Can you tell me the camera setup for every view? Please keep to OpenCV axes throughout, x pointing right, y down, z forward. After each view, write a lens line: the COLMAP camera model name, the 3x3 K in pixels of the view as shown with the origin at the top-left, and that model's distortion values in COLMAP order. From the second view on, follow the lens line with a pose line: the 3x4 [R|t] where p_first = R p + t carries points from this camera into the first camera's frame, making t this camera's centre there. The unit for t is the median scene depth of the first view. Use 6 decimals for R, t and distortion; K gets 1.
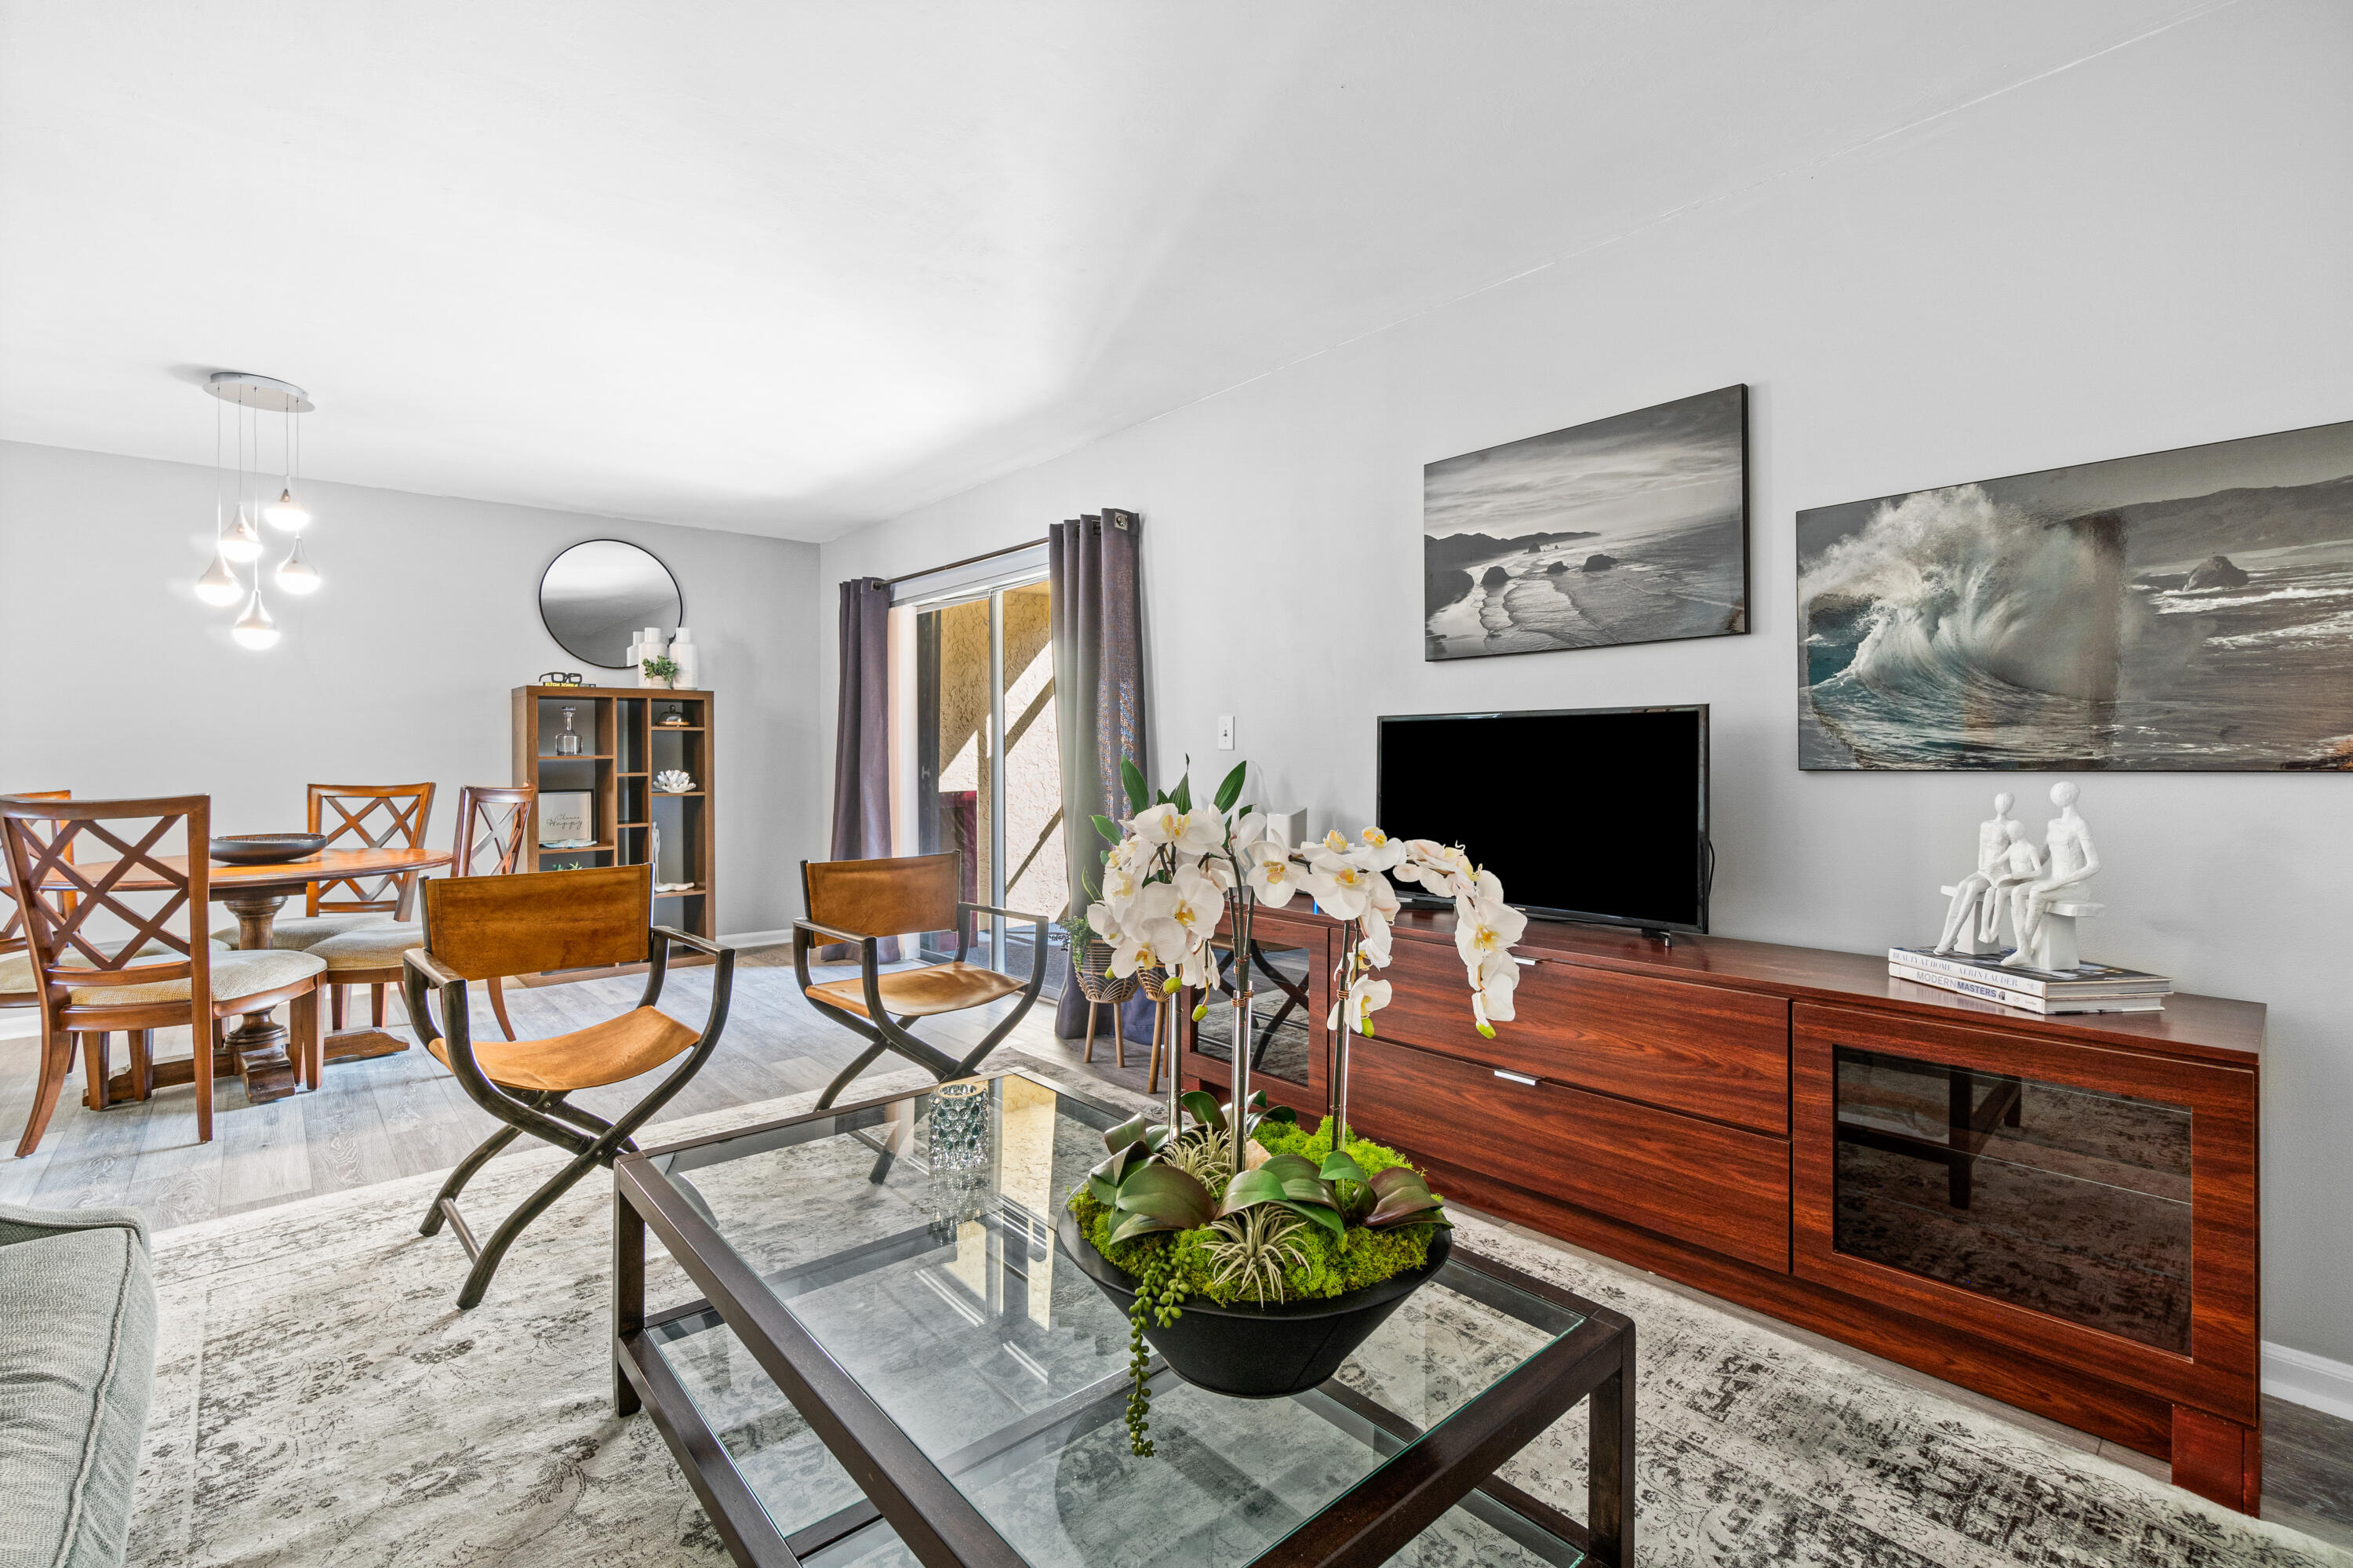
lens RADIAL K [[1032.6, 0, 1173.5], [0, 1032.6, 758.2], [0, 0, 1]] dist [-0.002075, -0.000130]
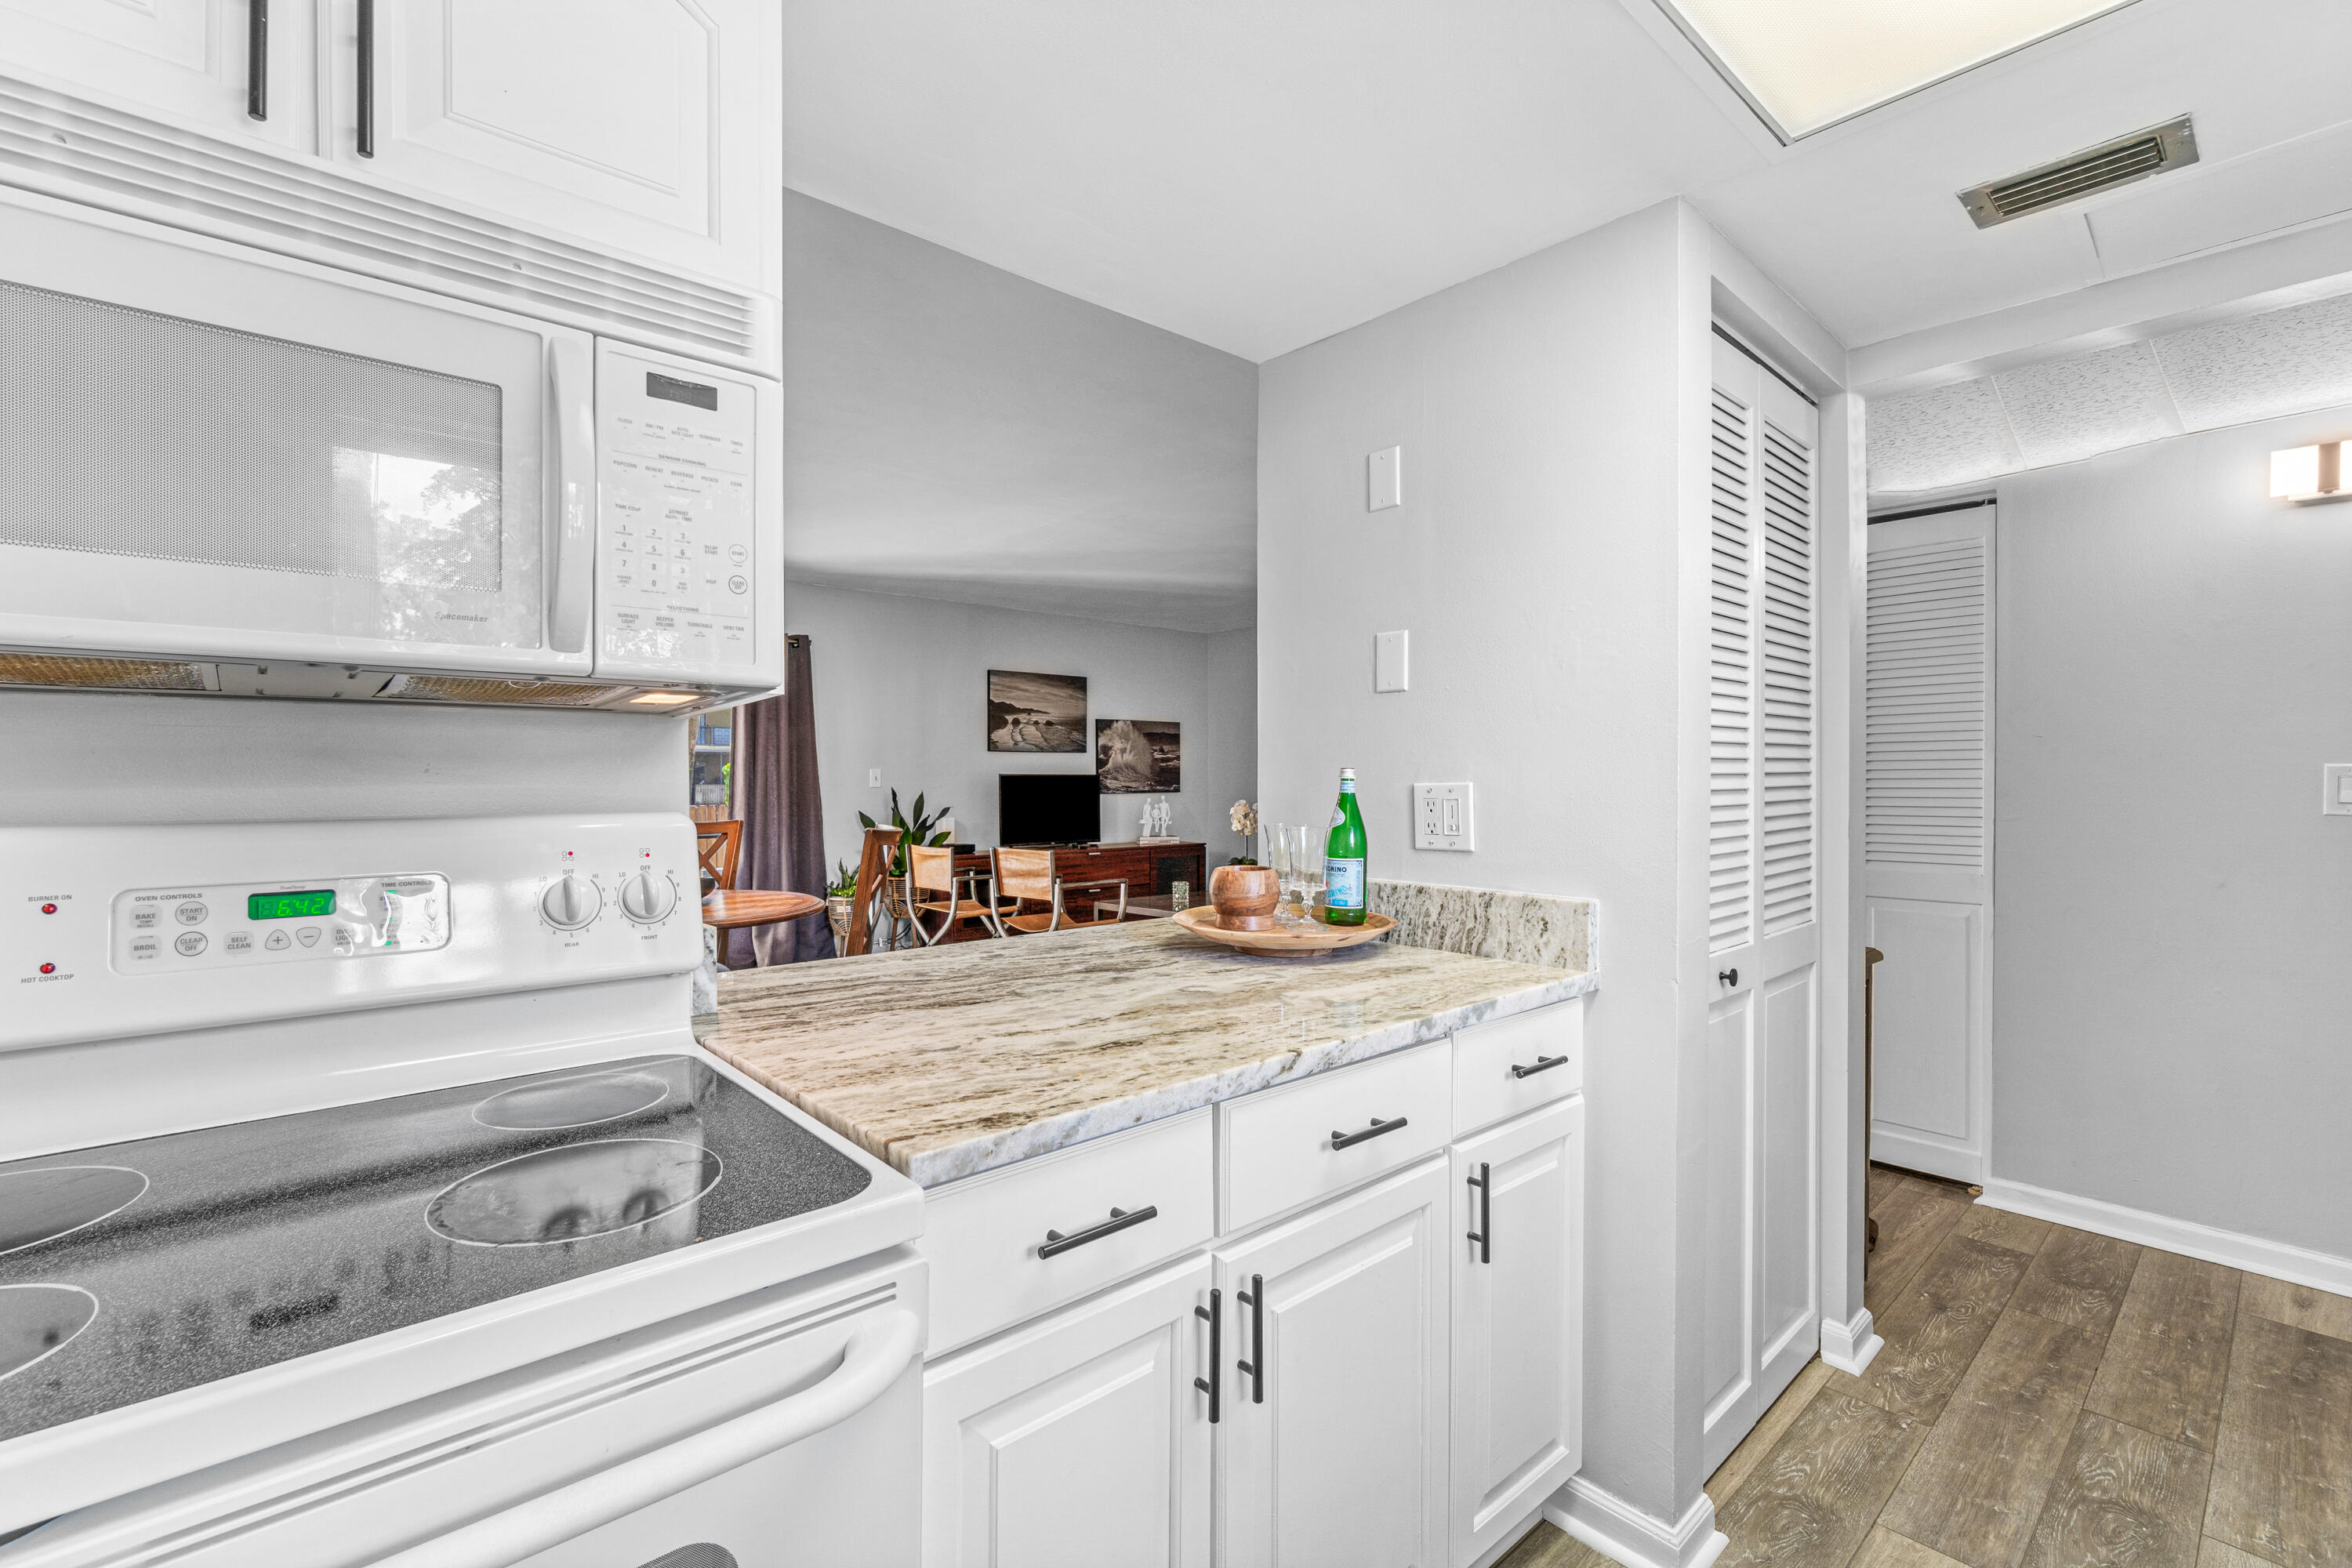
lens RADIAL K [[1042.4, 0, 1156.2], [0, 1042.4, 775.9], [0, 0, 1]] dist [0.003020, 0.000621]
pose [[-0.003068, 0.007478, 0.999967, -2.343302], [0.003376, 0.999966, -0.007468, -0.016692], [-0.999990, 0.003353, -0.003093, 0.656166]]
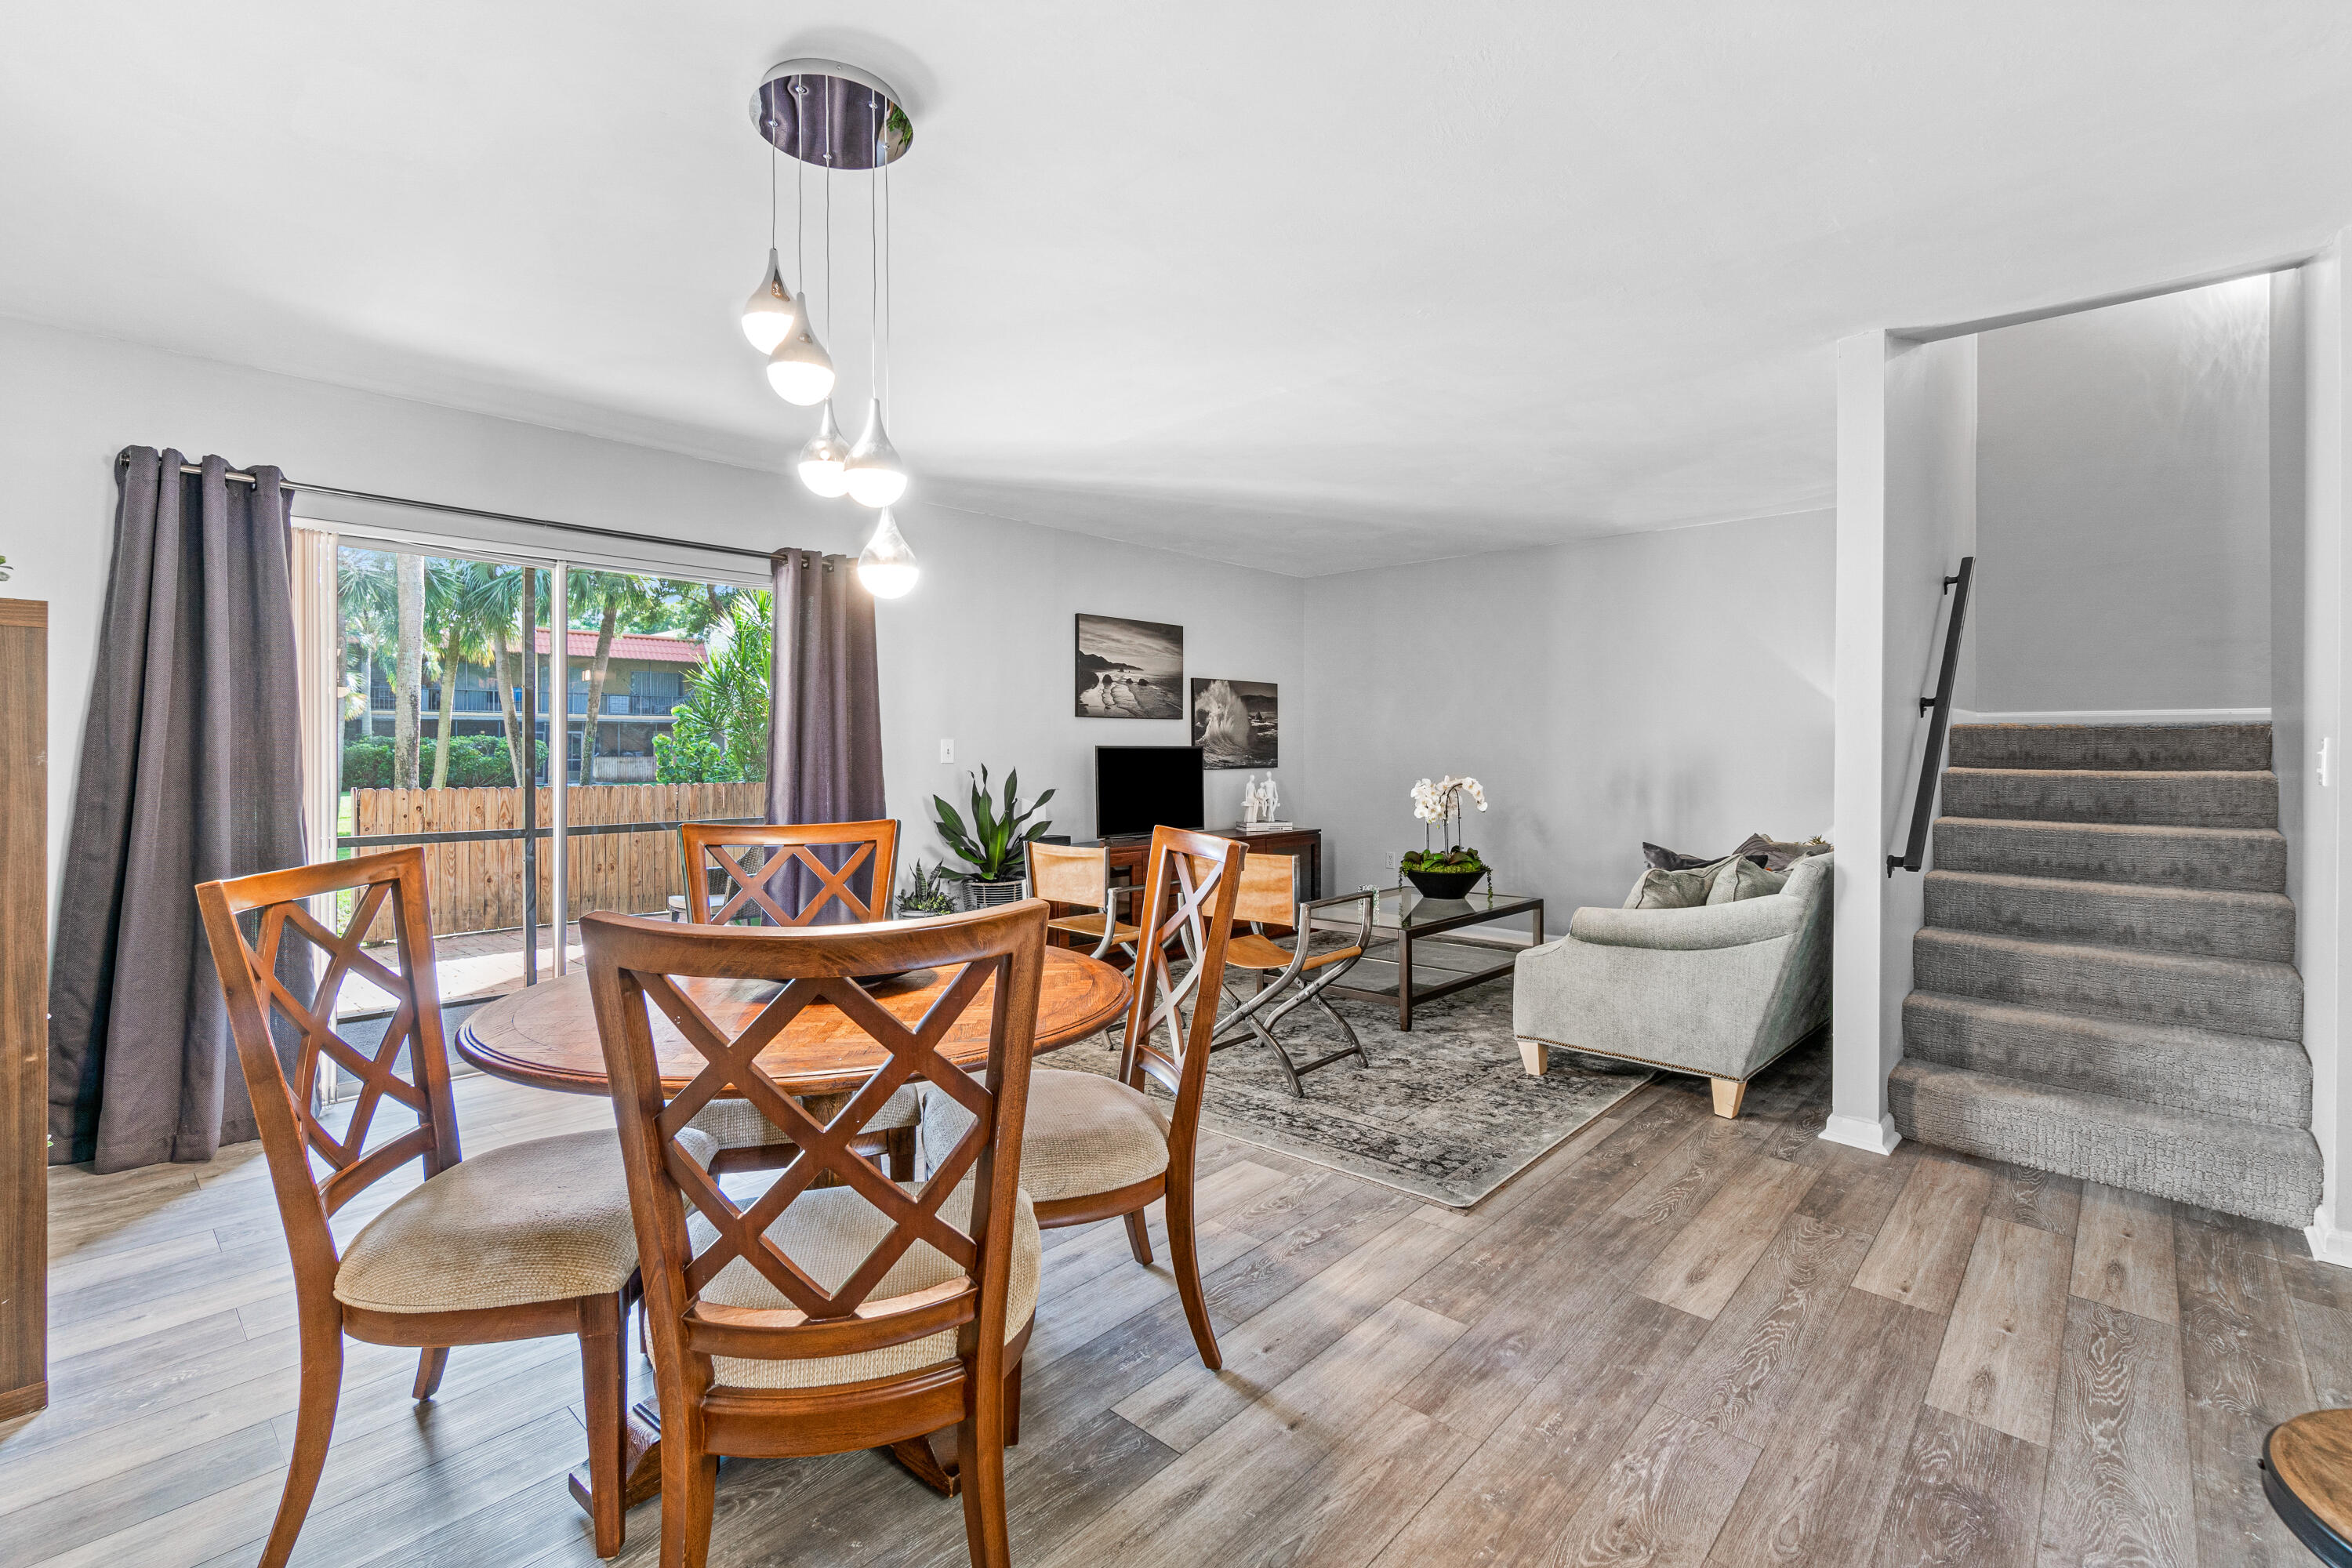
lens RADIAL K [[1055.2, 0, 1160.3], [0, 1055.2, 752.5], [0, 0, 1]] dist [0.000298, 0.000084]
pose [[-0.096078, 0.002797, 0.995370, -1.816419], [0.004406, 0.999987, -0.002384, -0.023420], [-0.995364, 0.004156, -0.096090, 1.103553]]
